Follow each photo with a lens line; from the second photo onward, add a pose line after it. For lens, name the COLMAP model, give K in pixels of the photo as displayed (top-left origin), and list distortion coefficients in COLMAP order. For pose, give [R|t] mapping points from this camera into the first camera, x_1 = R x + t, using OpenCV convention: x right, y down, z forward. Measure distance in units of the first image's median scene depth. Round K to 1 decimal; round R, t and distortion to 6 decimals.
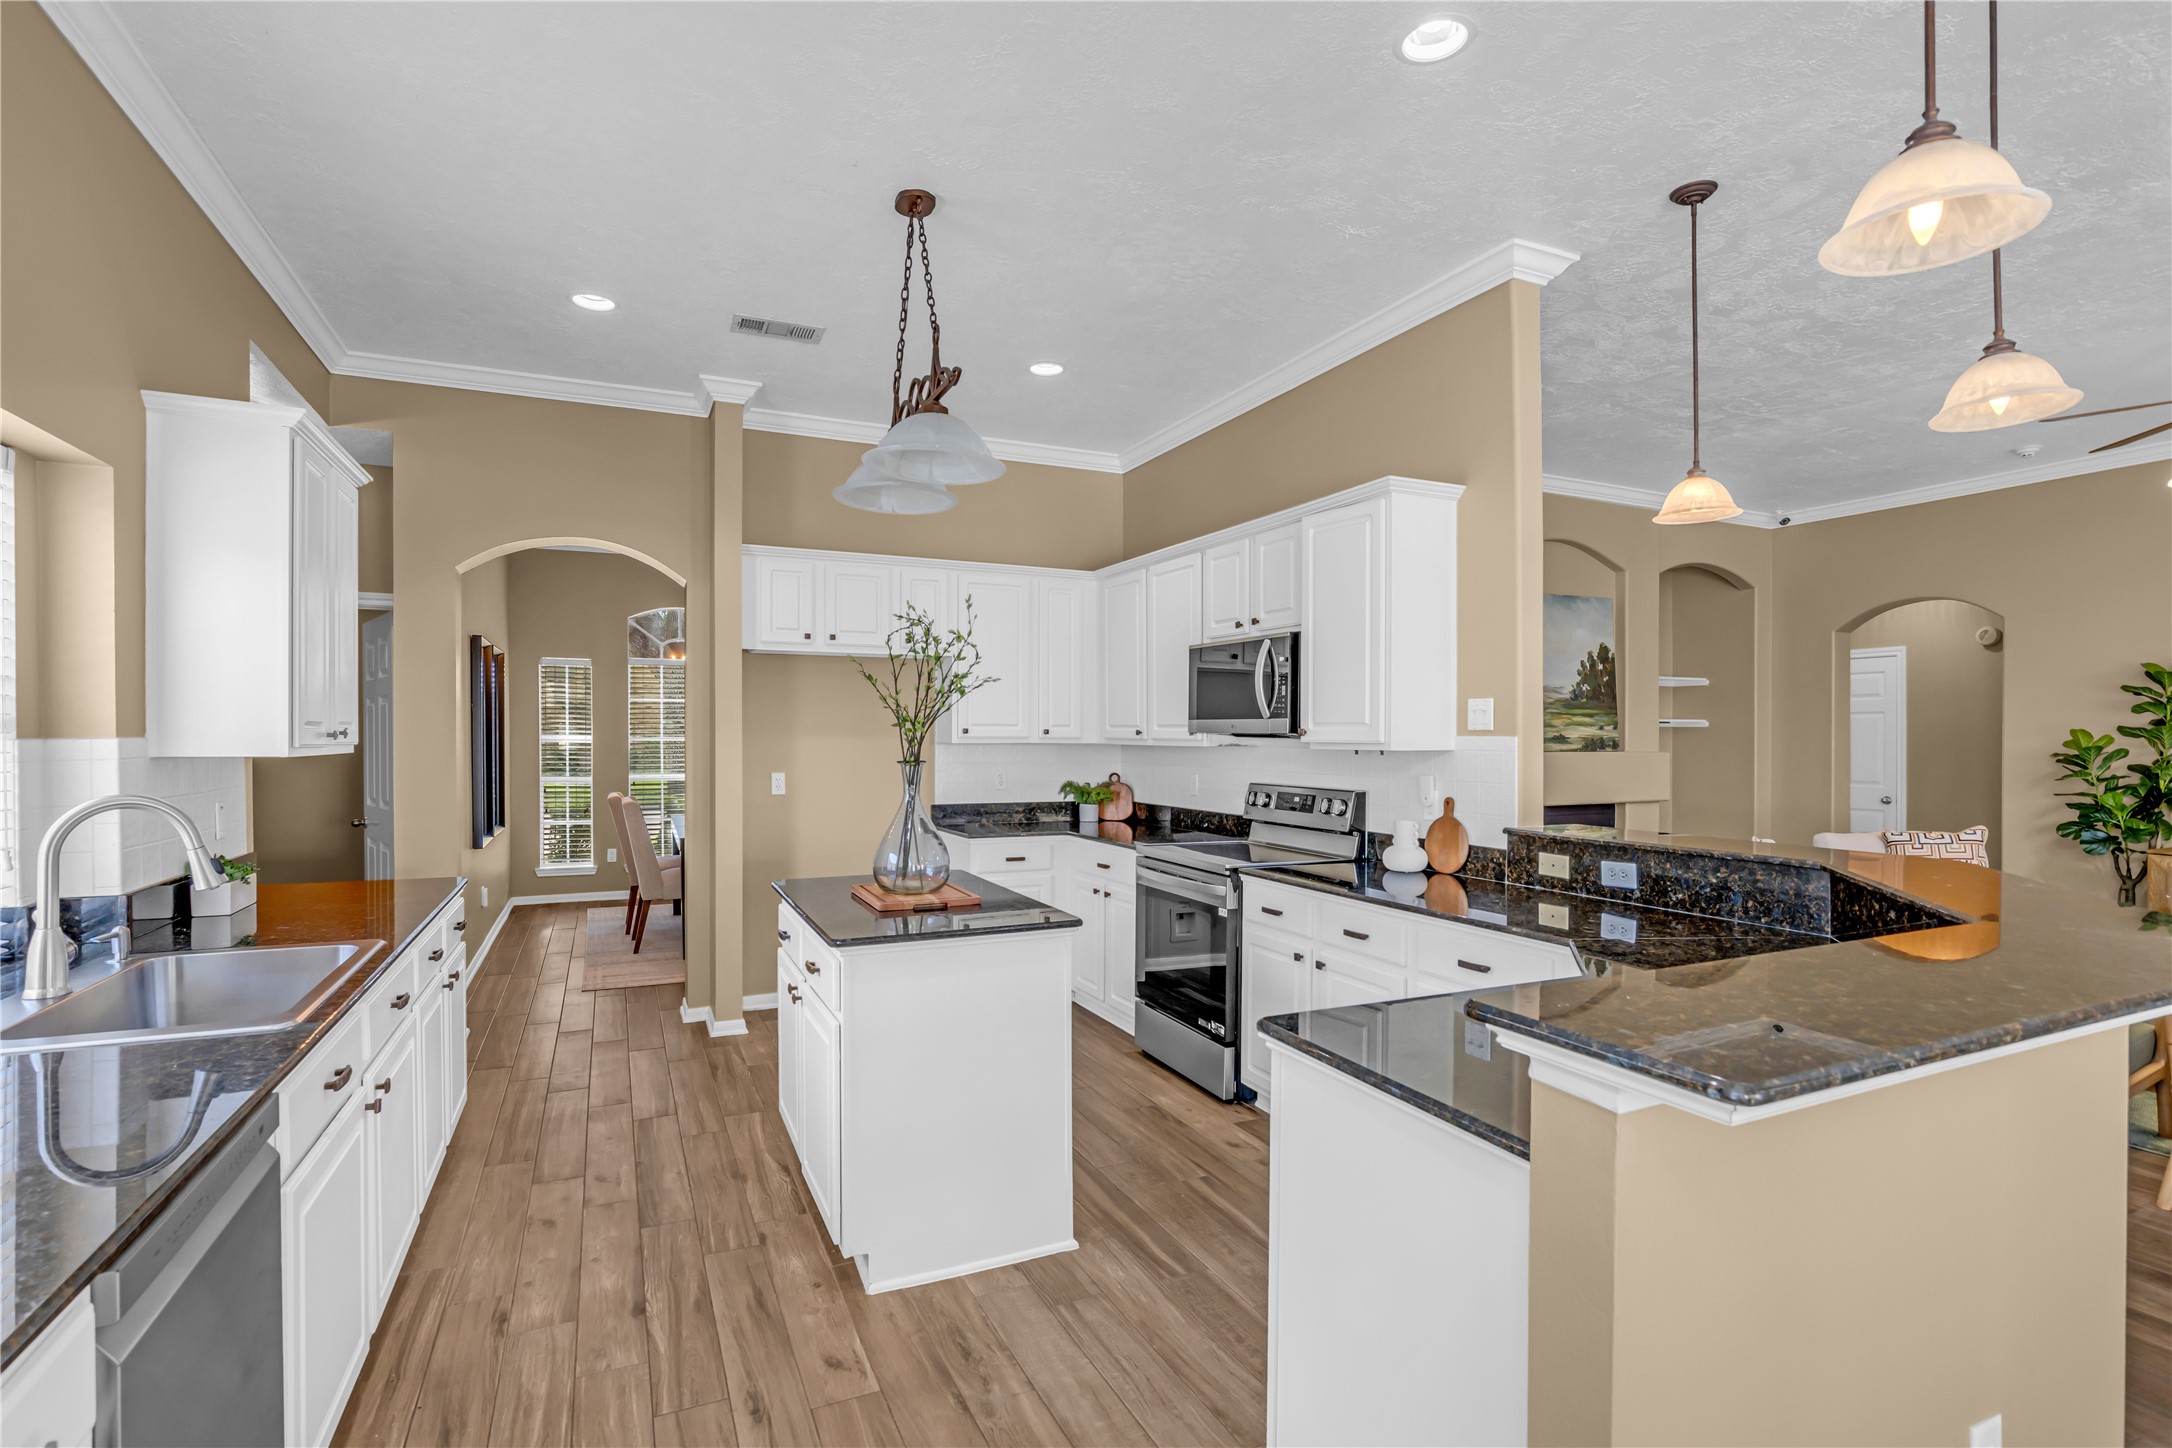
lens RADIAL K [[1033.2, 0, 1125.0], [0, 1033.2, 726.1], [0, 0, 1]] dist [-0.001904, -0.000089]
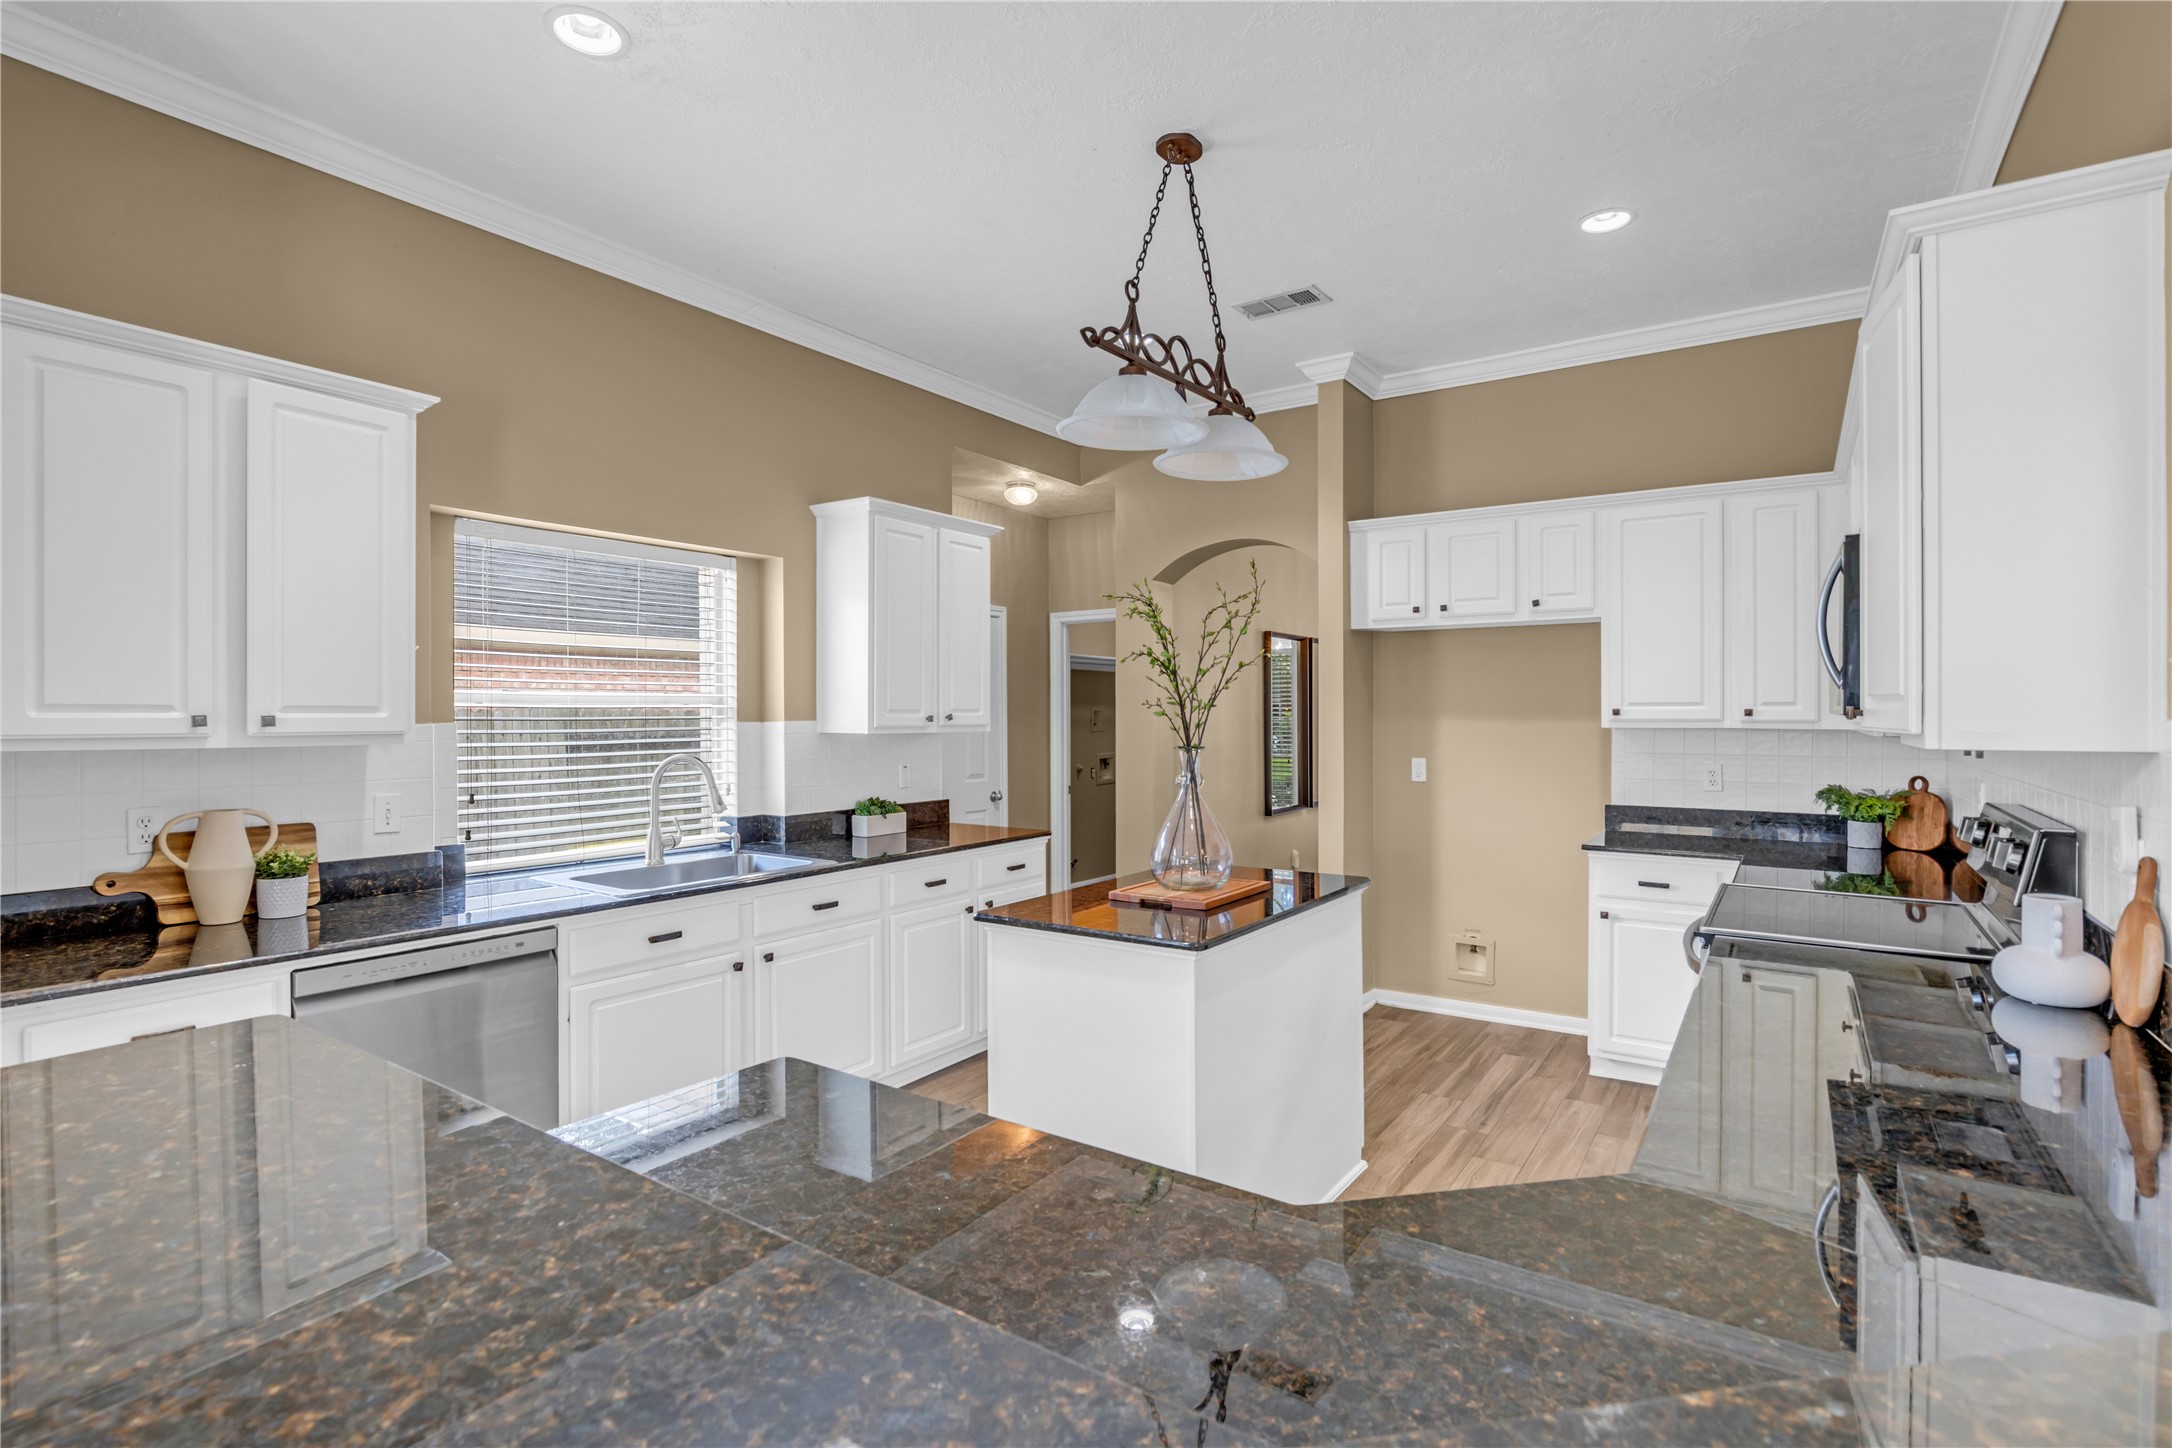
lens RADIAL K [[1042.0, 0, 1091.2], [0, 1042.0, 718.5], [0, 0, 1]] dist [-0.025919, -0.000202]
pose [[0.493230, -0.001136, -0.869898, 0.352800], [0.008715, 0.999955, 0.003635, 0.003436], [0.869855, -0.009374, 0.493218, 0.294825]]
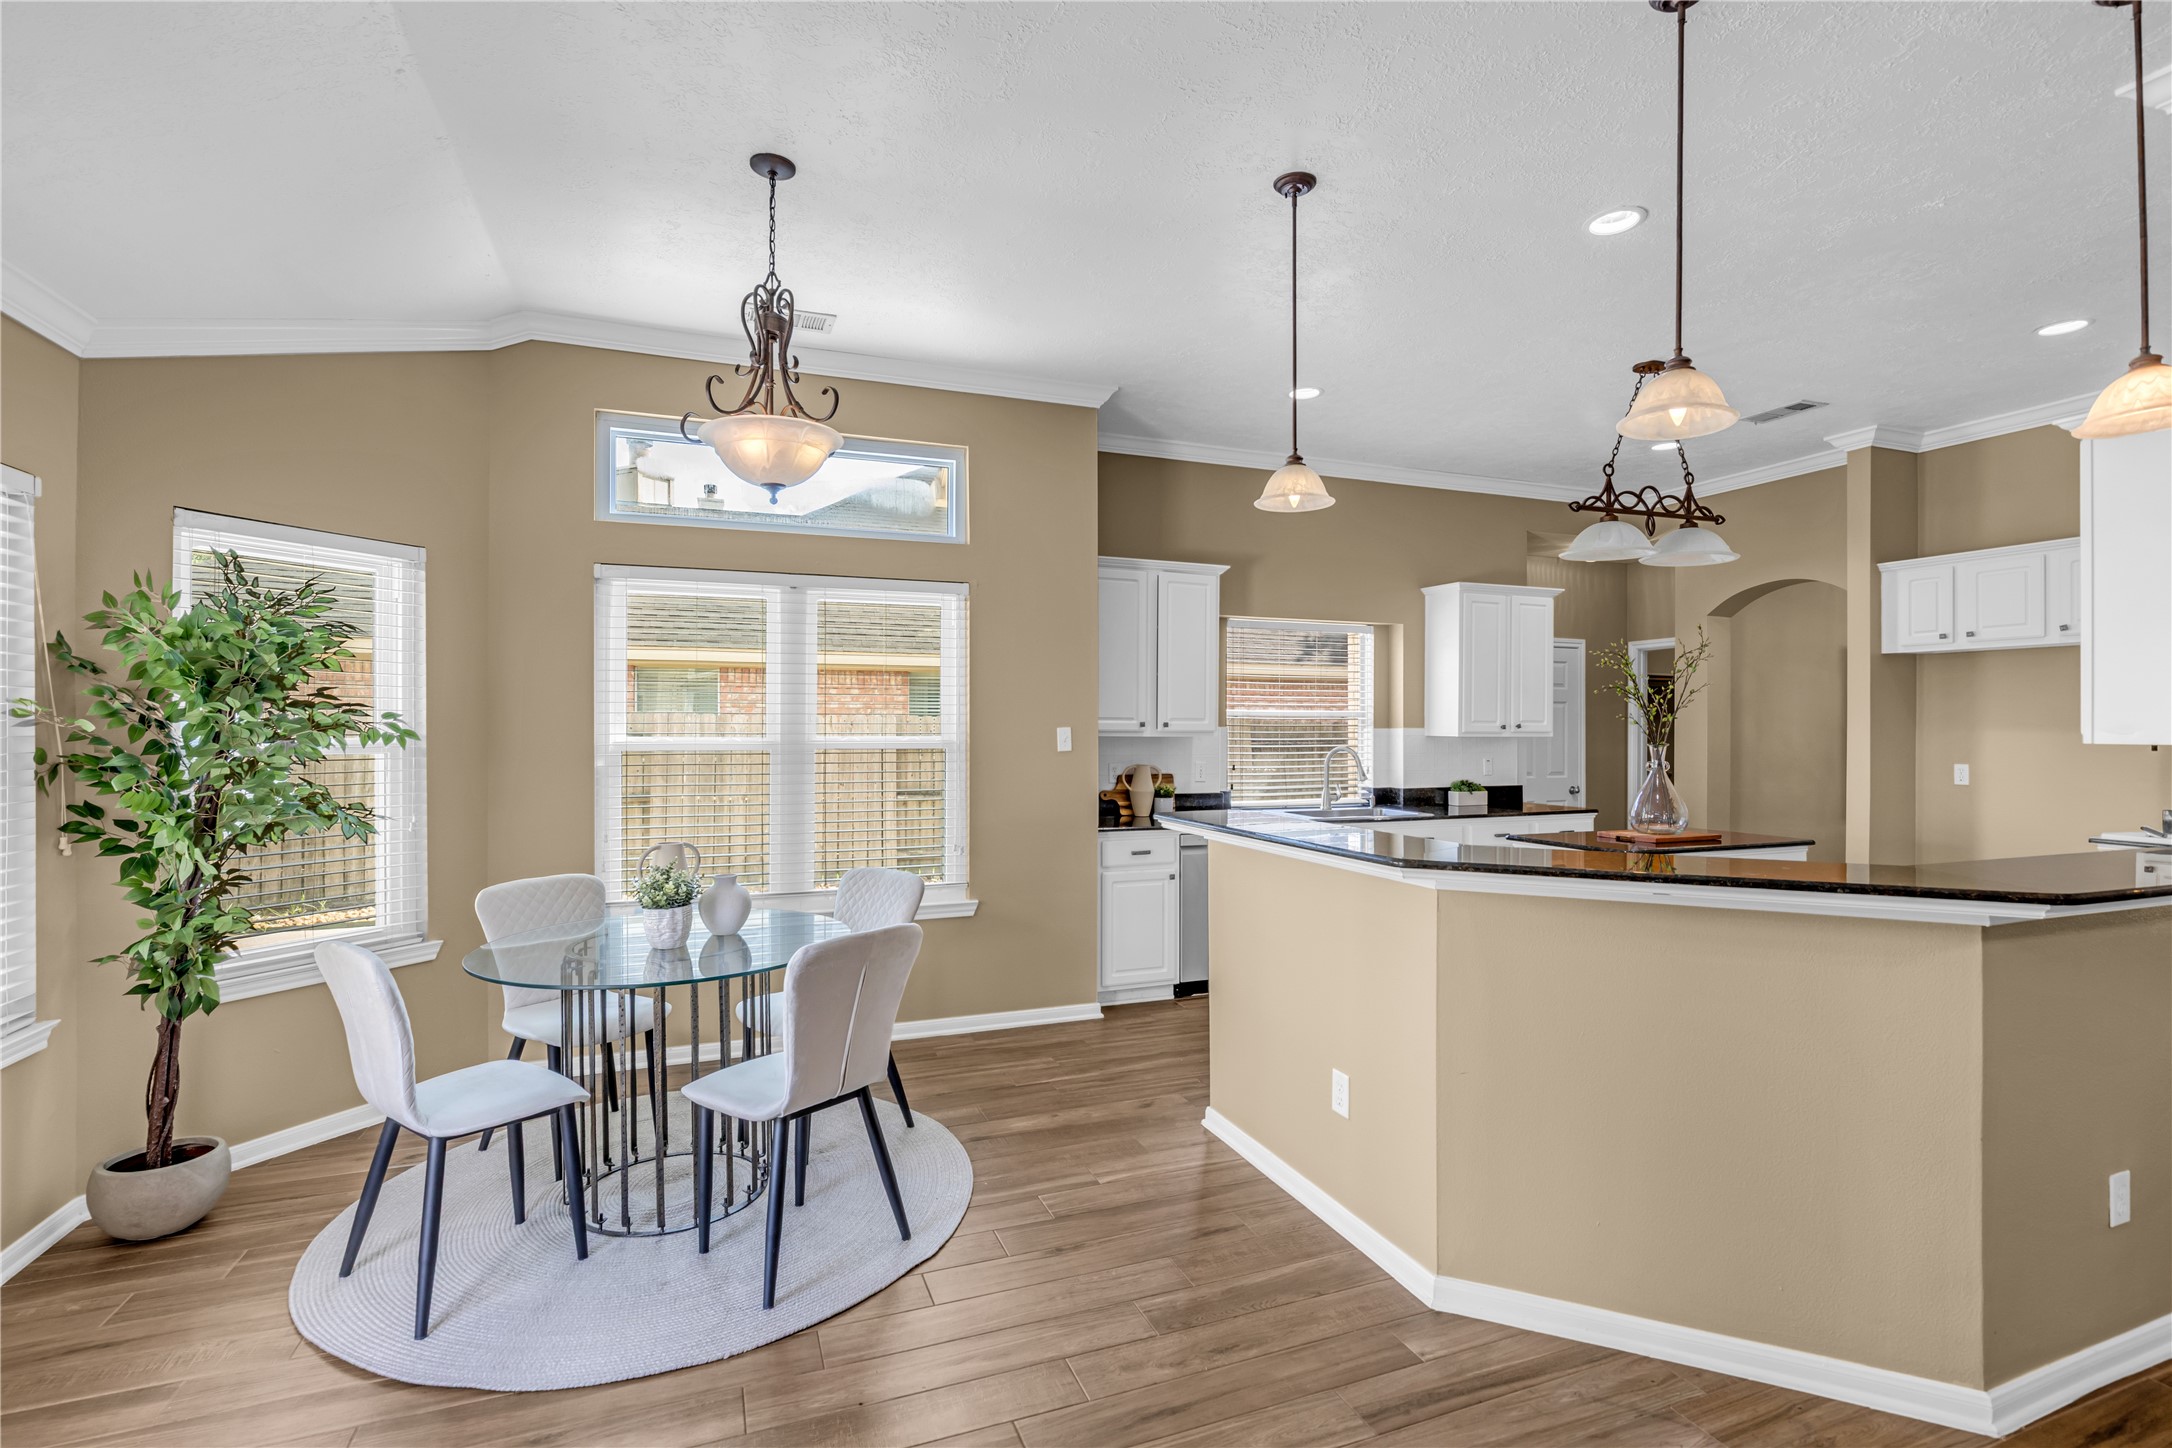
lens RADIAL K [[1000.9, 0, 1090.4], [0, 1000.9, 720.7], [0, 0, 1]] dist [-0.005183, 0.000044]
pose [[-0.084437, -0.008221, -0.996395, 0.801799], [0.002096, 0.999962, -0.008428, 0.007480], [0.996427, -0.002800, -0.084416, 0.204513]]
